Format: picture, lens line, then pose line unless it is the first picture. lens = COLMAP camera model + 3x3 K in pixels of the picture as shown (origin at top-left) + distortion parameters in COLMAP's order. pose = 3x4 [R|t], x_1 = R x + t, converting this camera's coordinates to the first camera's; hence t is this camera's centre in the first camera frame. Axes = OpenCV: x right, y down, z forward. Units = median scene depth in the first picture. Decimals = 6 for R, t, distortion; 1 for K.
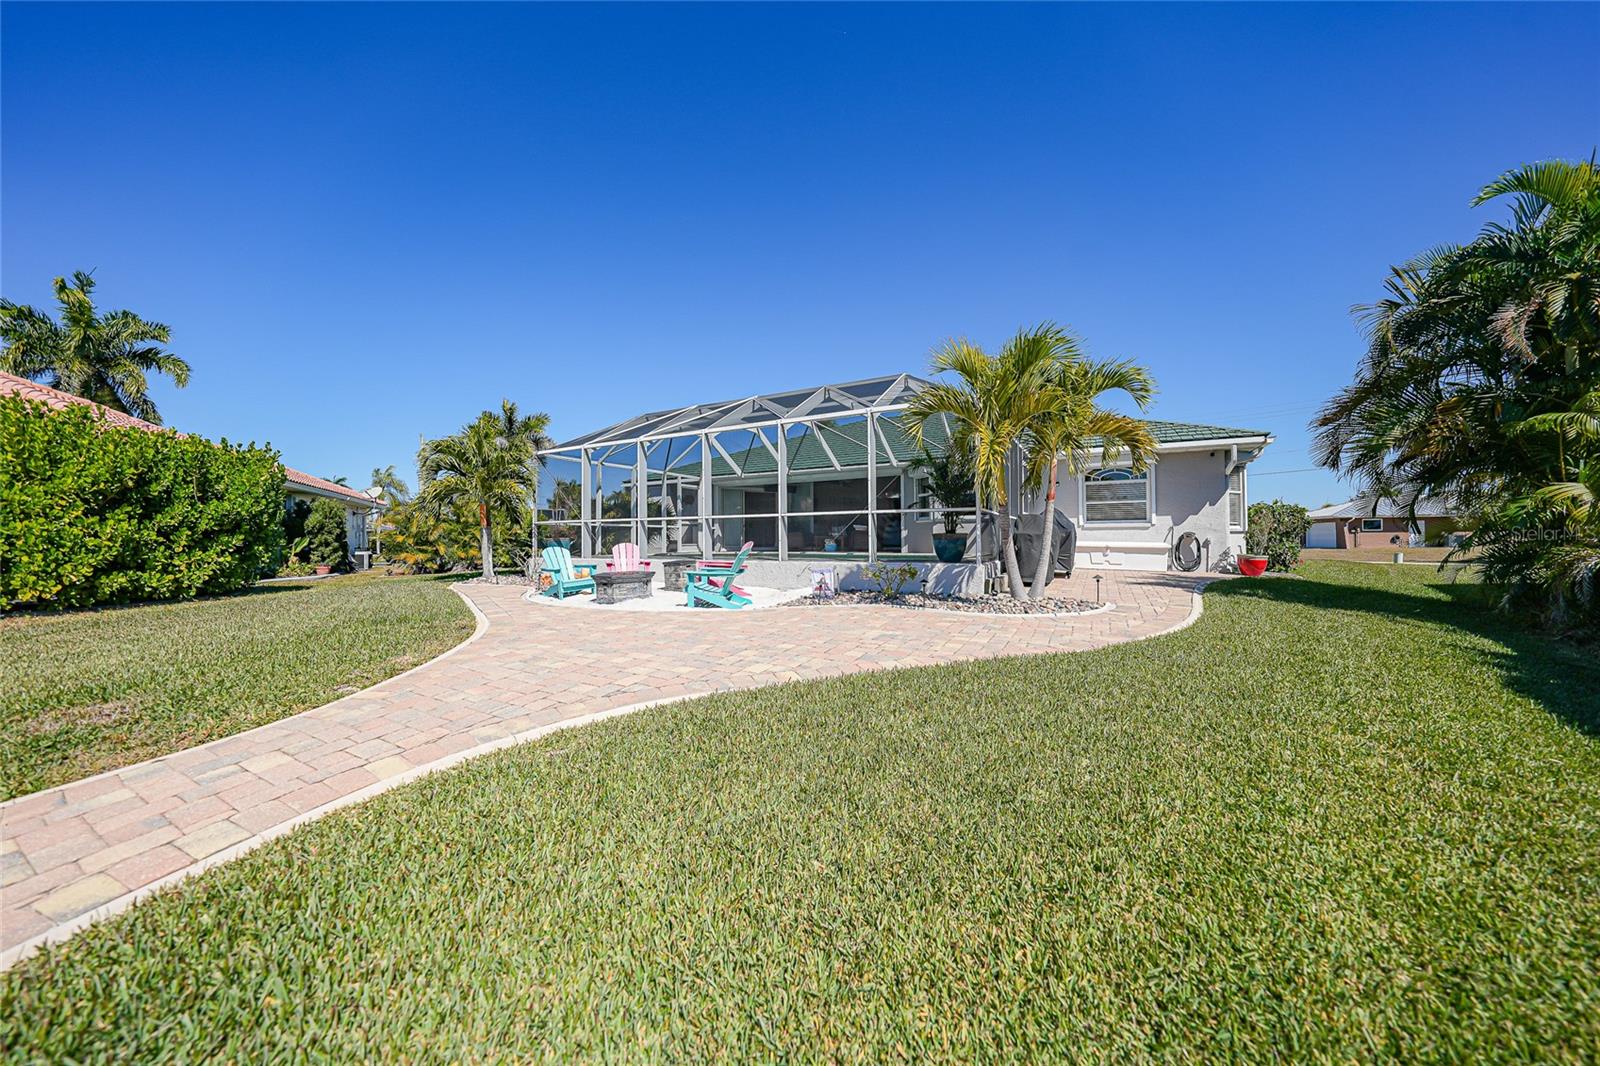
lens RADIAL K [[557.2, 0, 795.9], [0, 557.2, 531.7], [0, 0, 1]] dist [-0.031449, 0.007856]
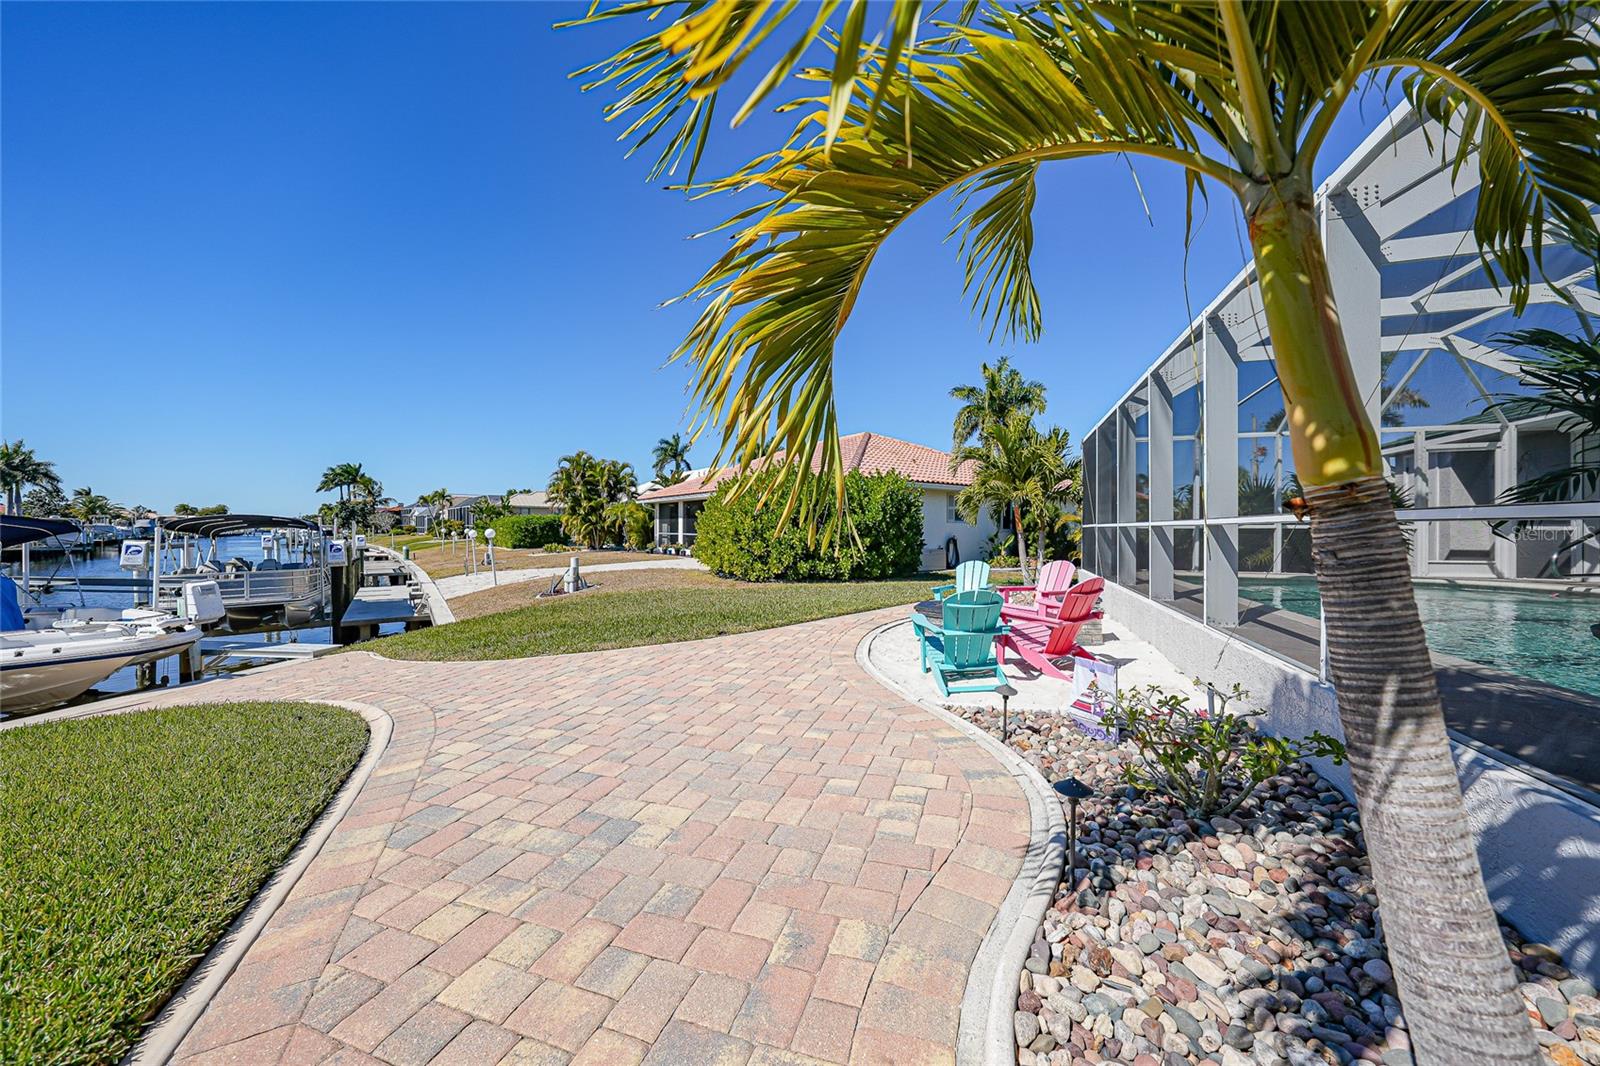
lens RADIAL K [[560.0, 0, 796.3], [0, 560.0, 526.5], [0, 0, 1]] dist [-0.008094, 0.000109]
pose [[0.192259, -0.000278, -0.981344, 0.349621], [0.007441, 0.999972, 0.001174, -0.026618], [0.981316, -0.007528, 0.192255, 0.579088]]
